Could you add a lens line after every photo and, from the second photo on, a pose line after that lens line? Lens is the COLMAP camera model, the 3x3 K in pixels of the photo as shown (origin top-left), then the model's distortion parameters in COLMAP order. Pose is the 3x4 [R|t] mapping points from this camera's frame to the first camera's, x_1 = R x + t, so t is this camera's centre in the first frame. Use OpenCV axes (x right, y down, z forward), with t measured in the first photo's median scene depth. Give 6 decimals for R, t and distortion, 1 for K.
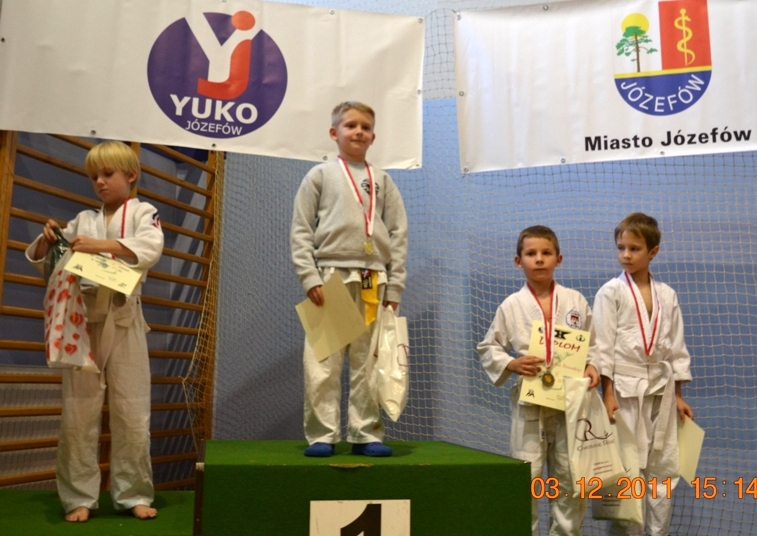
lens RADIAL K [[707.1, 0, 357.4], [0, 707.1, 267.0], [0, 0, 1]] dist [-0.062634, -0.019514]
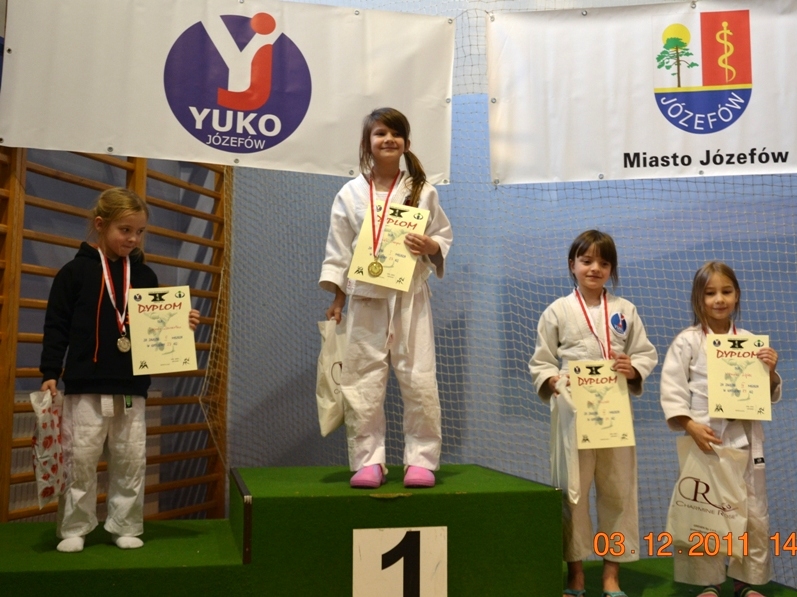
lens RADIAL K [[827.6, 0, 399.3], [0, 827.6, 319.7], [0, 0, 1]] dist [-0.121864, 0.003540]
pose [[0.999159, -0.006046, 0.040555, -0.031119], [0.002591, 0.996403, 0.084698, -0.053420], [-0.040921, -0.084522, 0.995581, -0.126764]]
